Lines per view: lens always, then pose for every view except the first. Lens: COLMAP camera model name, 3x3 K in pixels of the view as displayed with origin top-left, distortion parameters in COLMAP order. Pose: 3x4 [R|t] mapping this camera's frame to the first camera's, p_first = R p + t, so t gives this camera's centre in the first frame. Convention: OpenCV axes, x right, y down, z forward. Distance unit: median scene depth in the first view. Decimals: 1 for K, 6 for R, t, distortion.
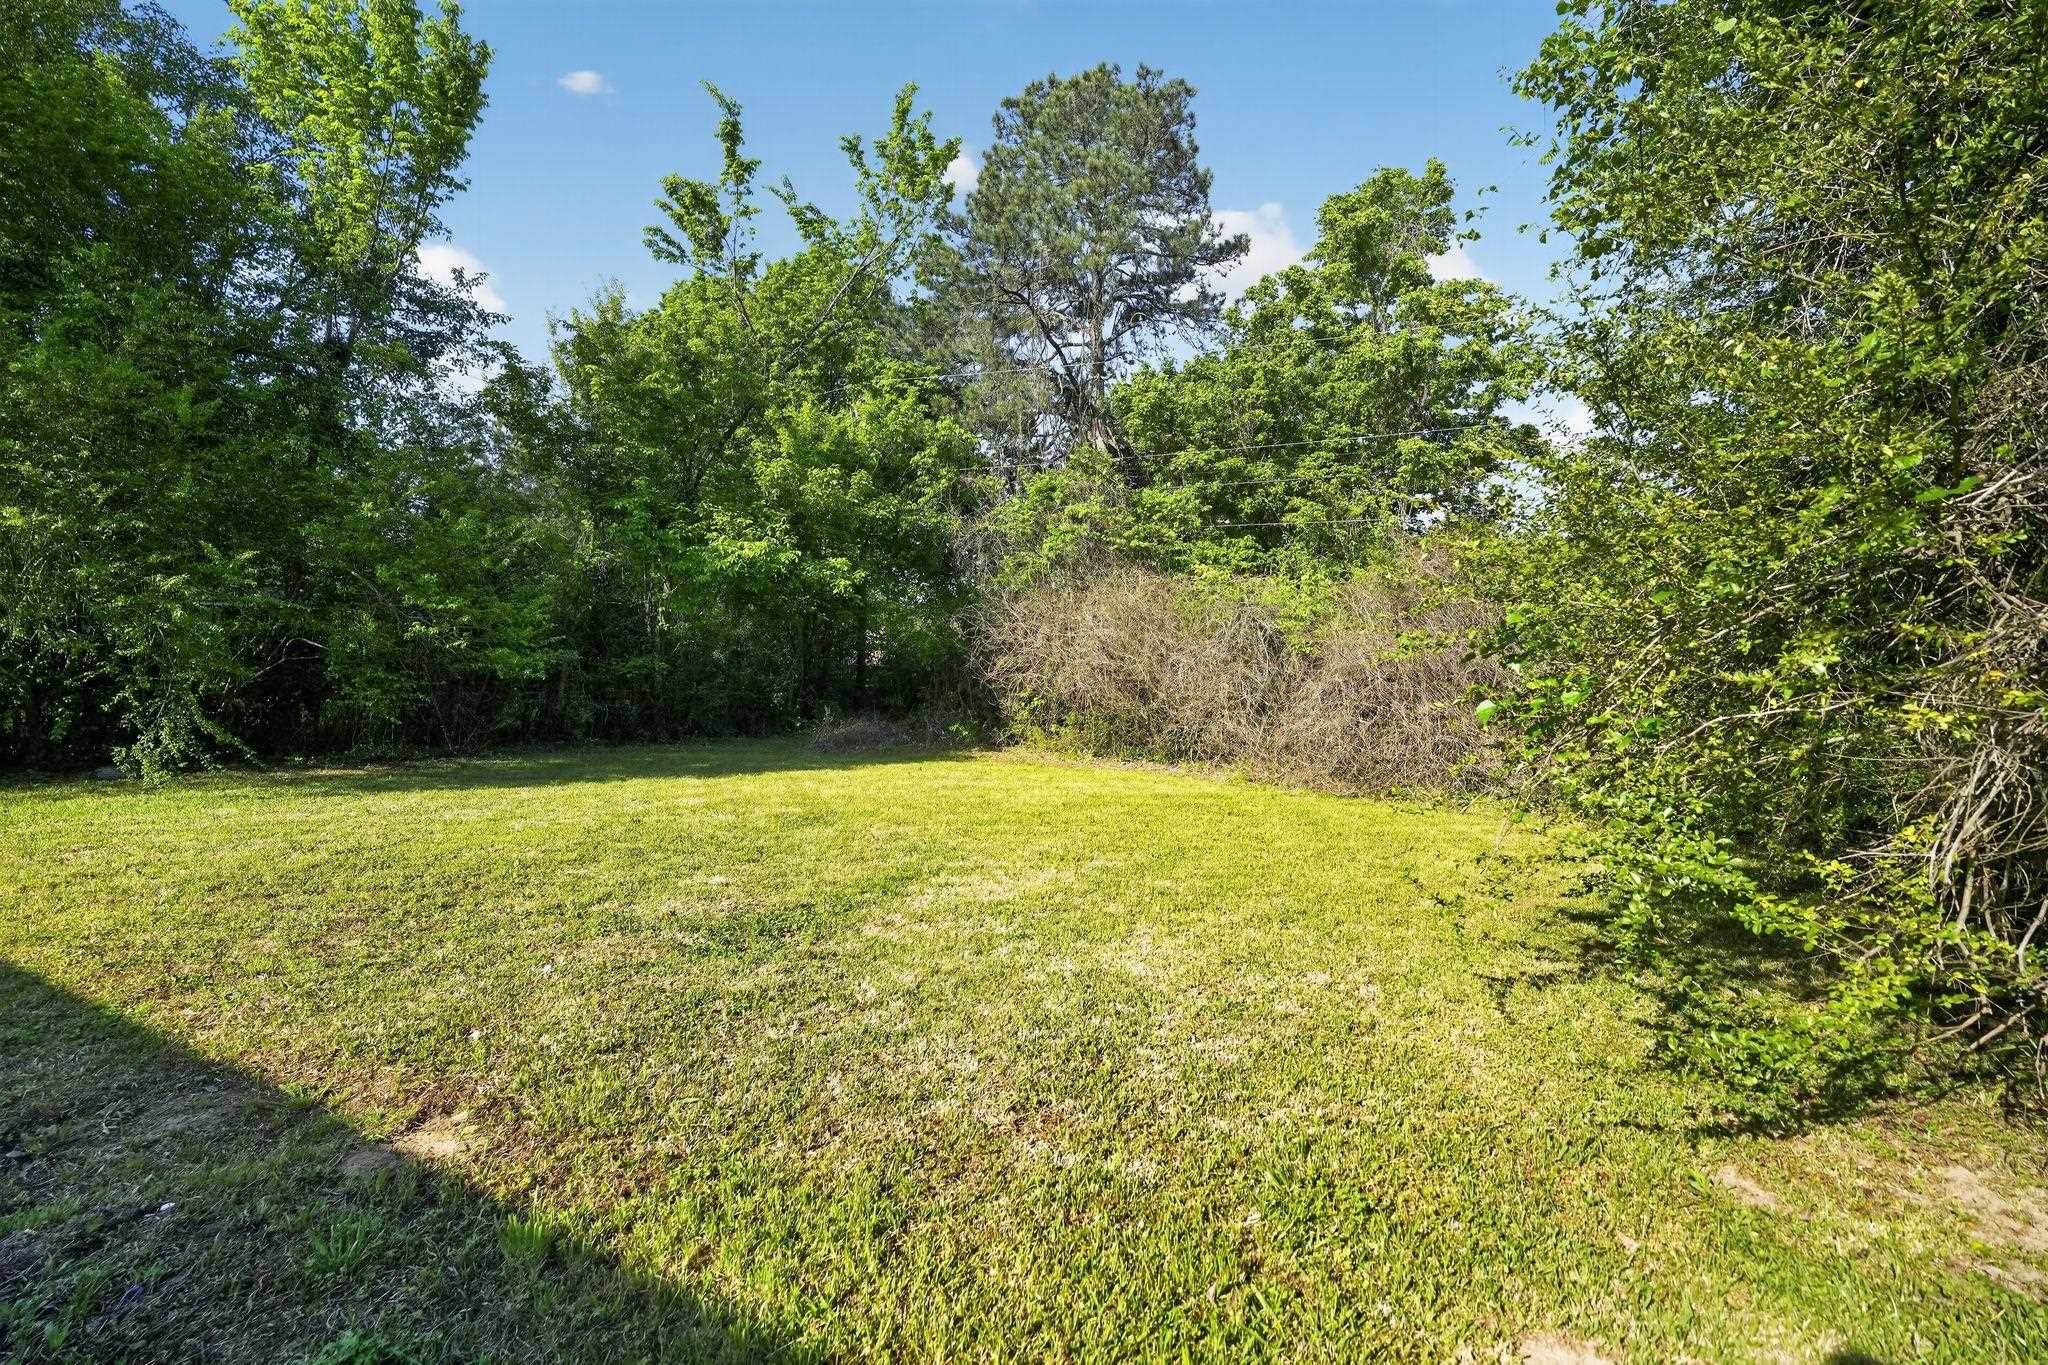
lens RADIAL K [[922.2, 0, 1021.7], [0, 922.2, 676.9], [0, 0, 1]] dist [-0.009845, 0.000018]
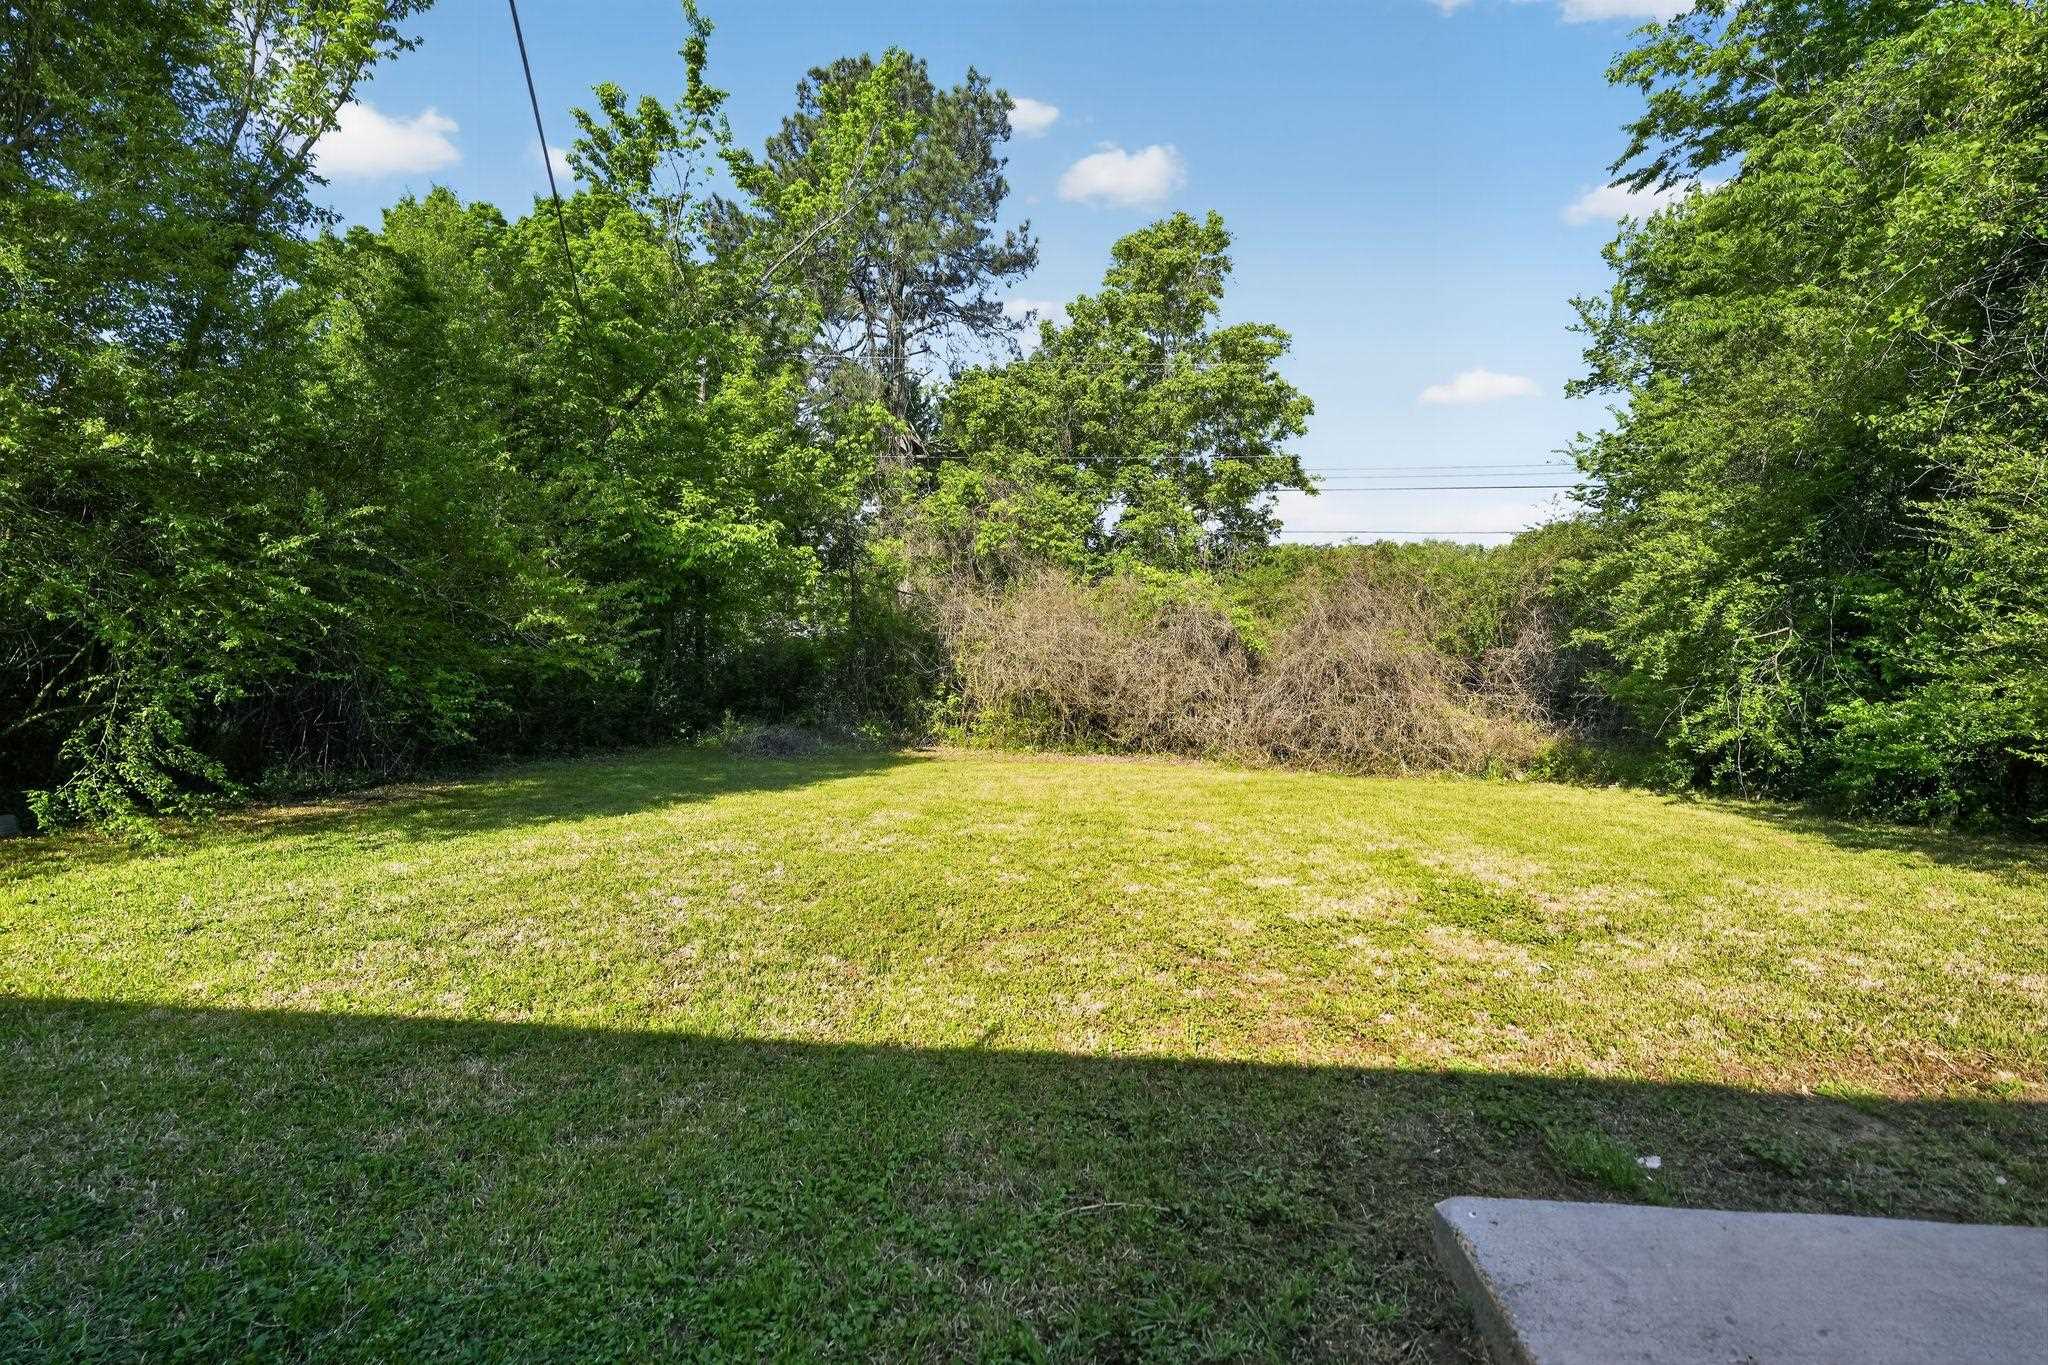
lens RADIAL K [[922.2, 0, 1009.2], [0, 922.2, 673.8], [0, 0, 1]] dist [-0.009845, 0.000018]
pose [[0.930432, -0.006014, 0.366414, -0.578852], [0.006114, 0.999981, 0.000887, -0.002489], [-0.366413, 0.001415, 0.930451, 0.128197]]
